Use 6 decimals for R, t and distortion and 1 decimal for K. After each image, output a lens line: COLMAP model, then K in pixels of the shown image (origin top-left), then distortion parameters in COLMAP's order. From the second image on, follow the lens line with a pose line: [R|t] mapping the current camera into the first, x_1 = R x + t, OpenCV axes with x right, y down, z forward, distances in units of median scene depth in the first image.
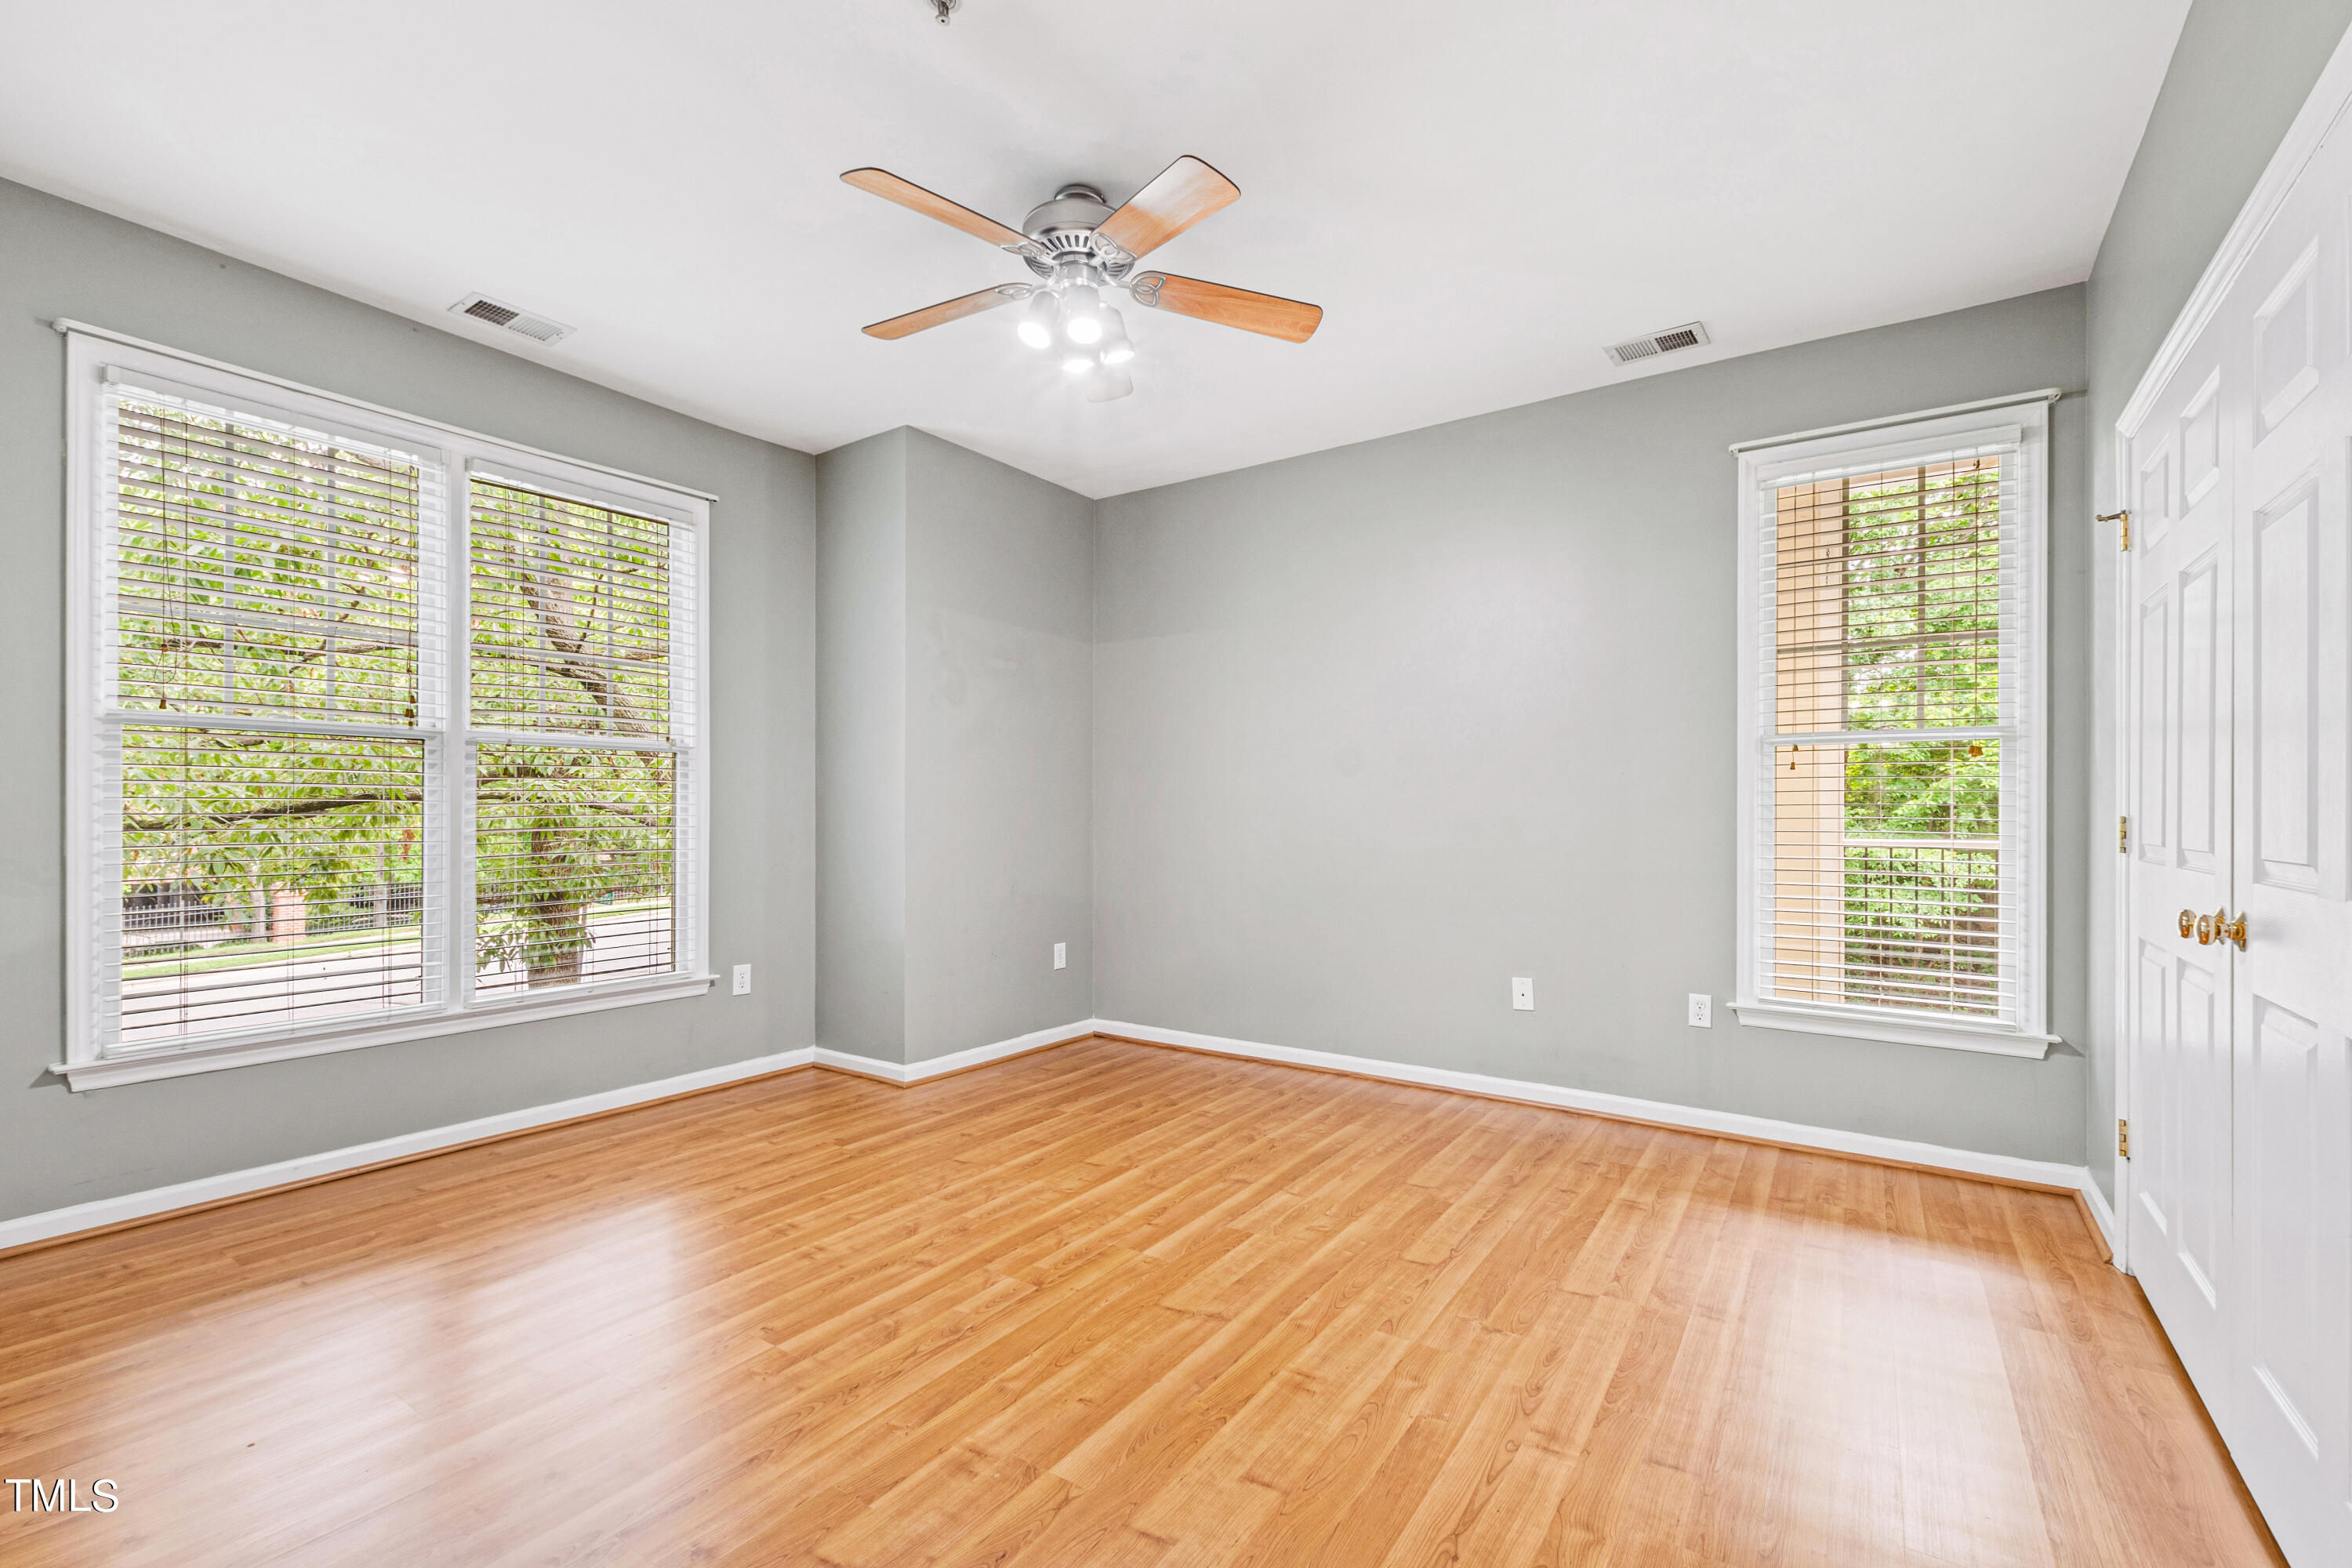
lens RADIAL K [[1035.5, 0, 1175.9], [0, 1035.5, 798.3], [0, 0, 1]] dist [0.013258, -0.005532]
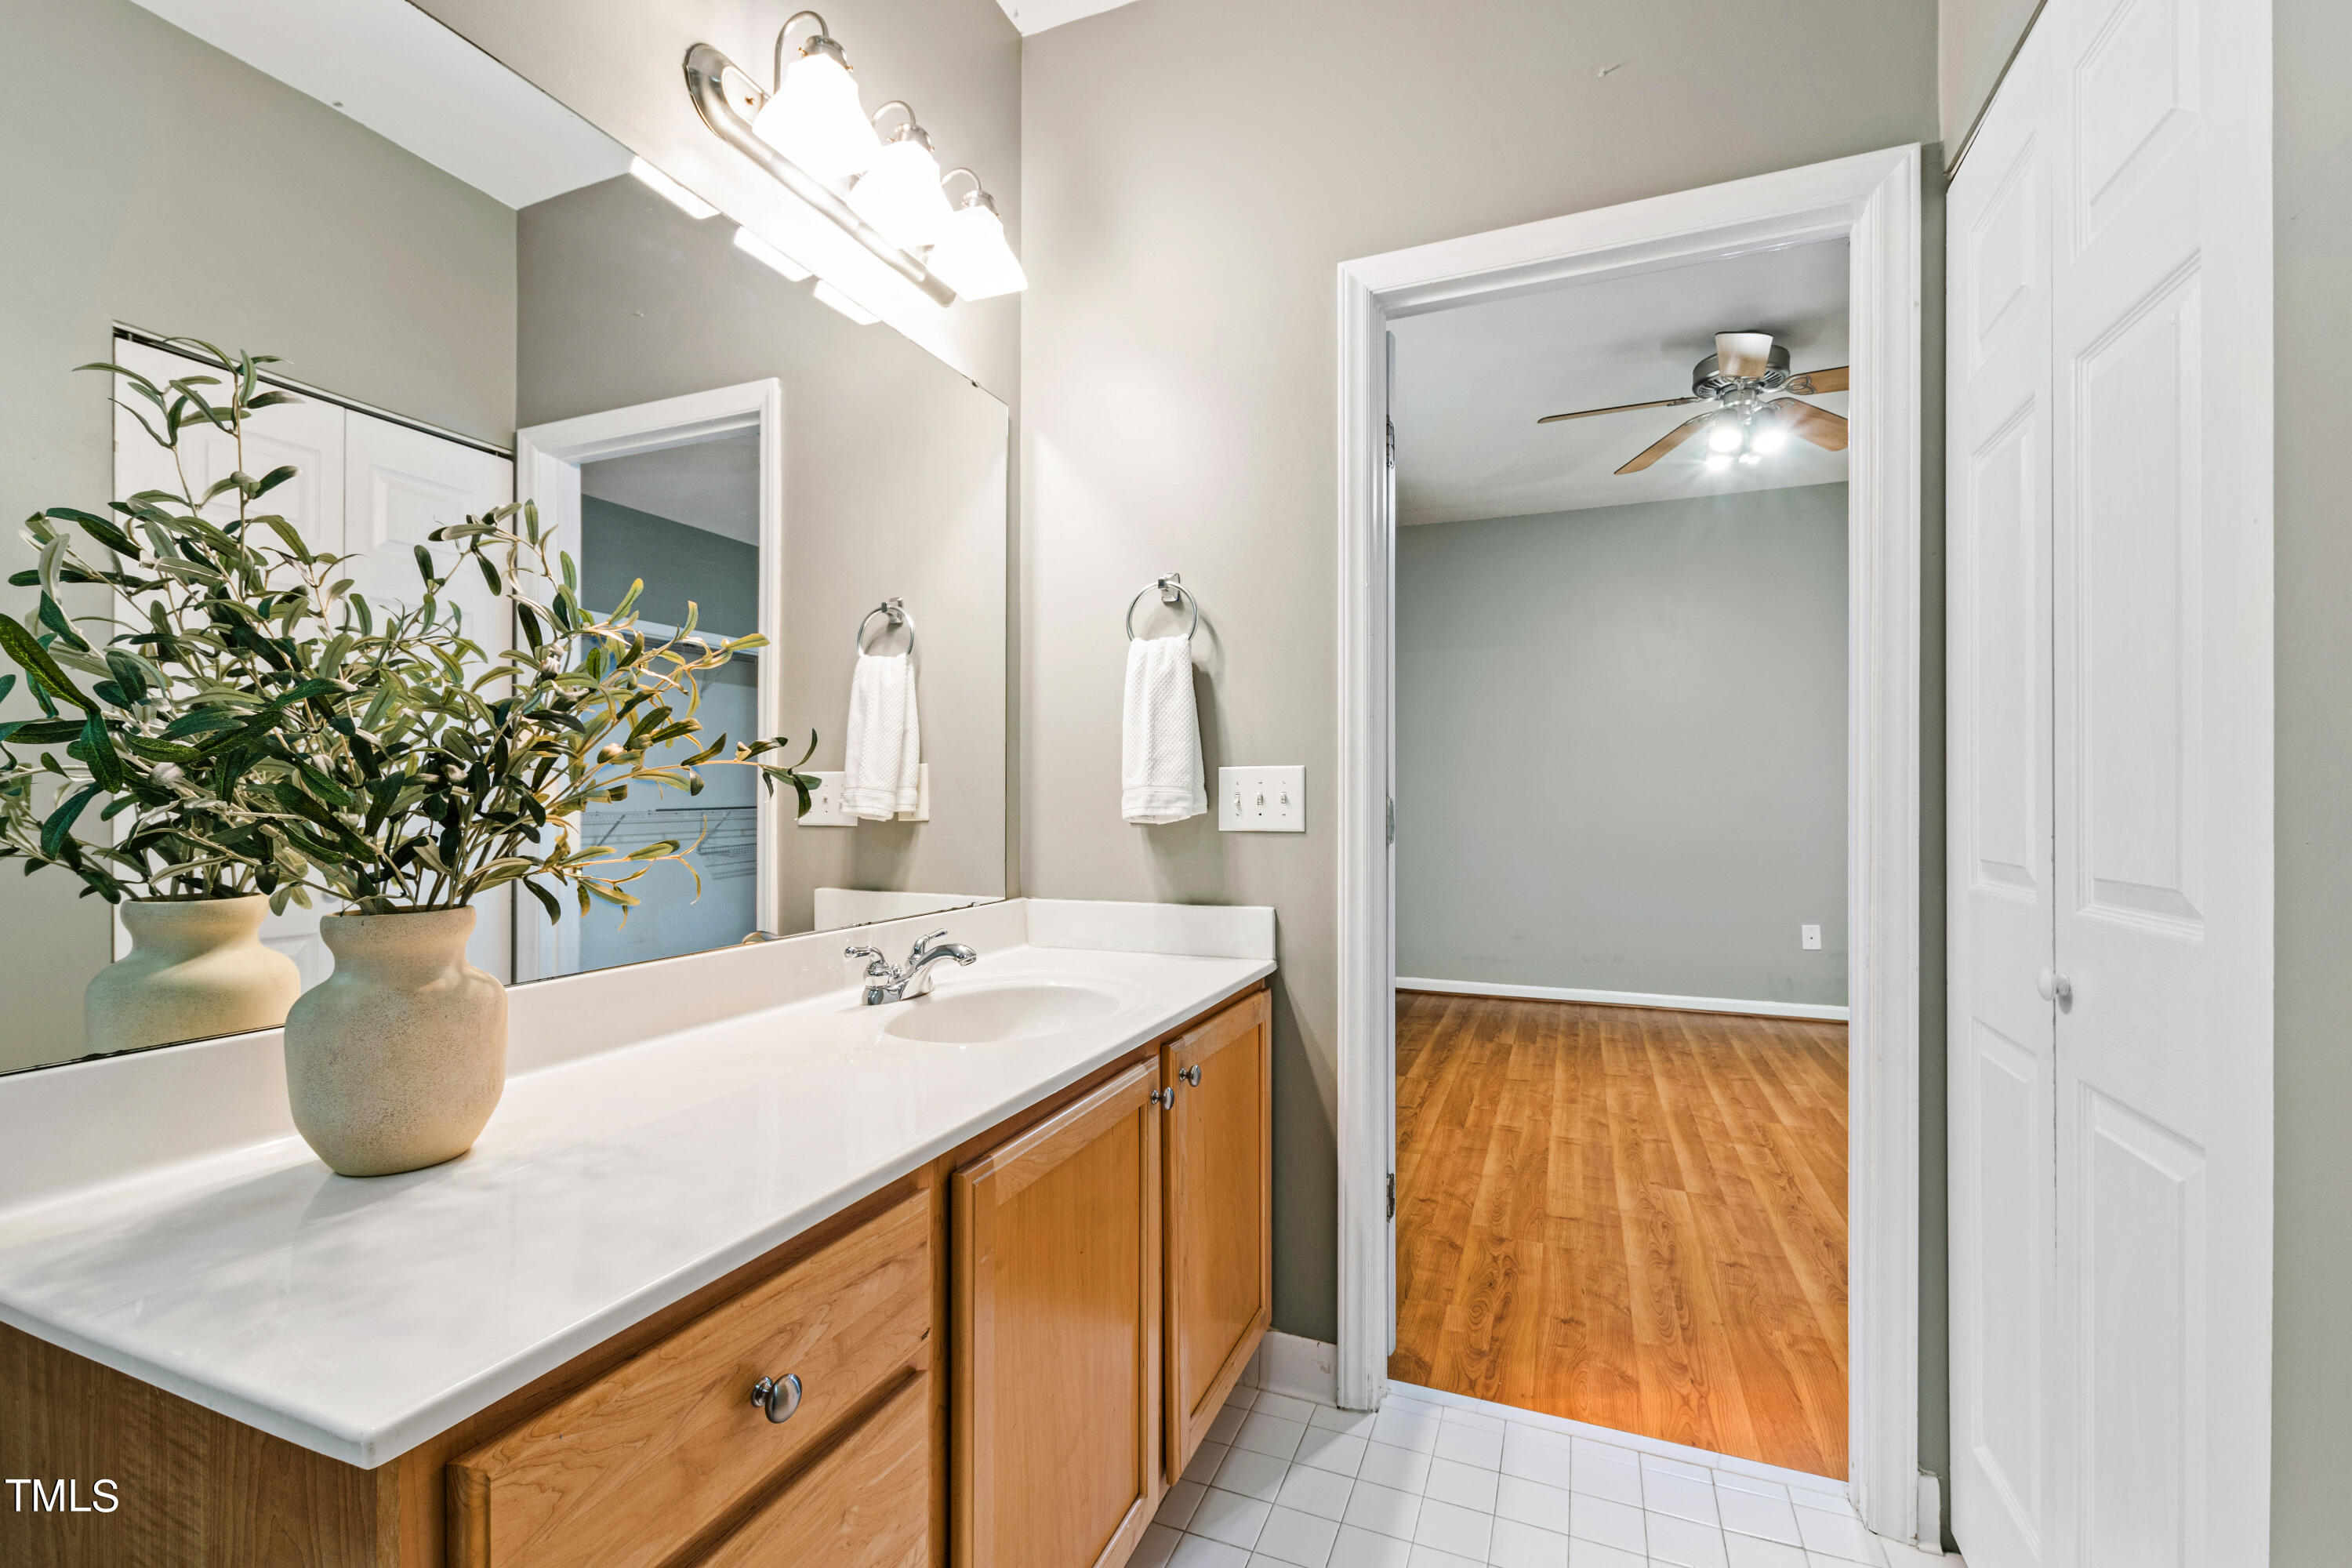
lens RADIAL K [[1035.5, 0, 1169.7], [0, 1035.5, 786.5], [0, 0, 1]] dist [0.013258, -0.005532]
pose [[0.976752, 0.000679, 0.214371, -1.084931], [-0.001593, 0.999990, 0.004090, -0.006733], [-0.214366, -0.004337, 0.976744, -0.149223]]
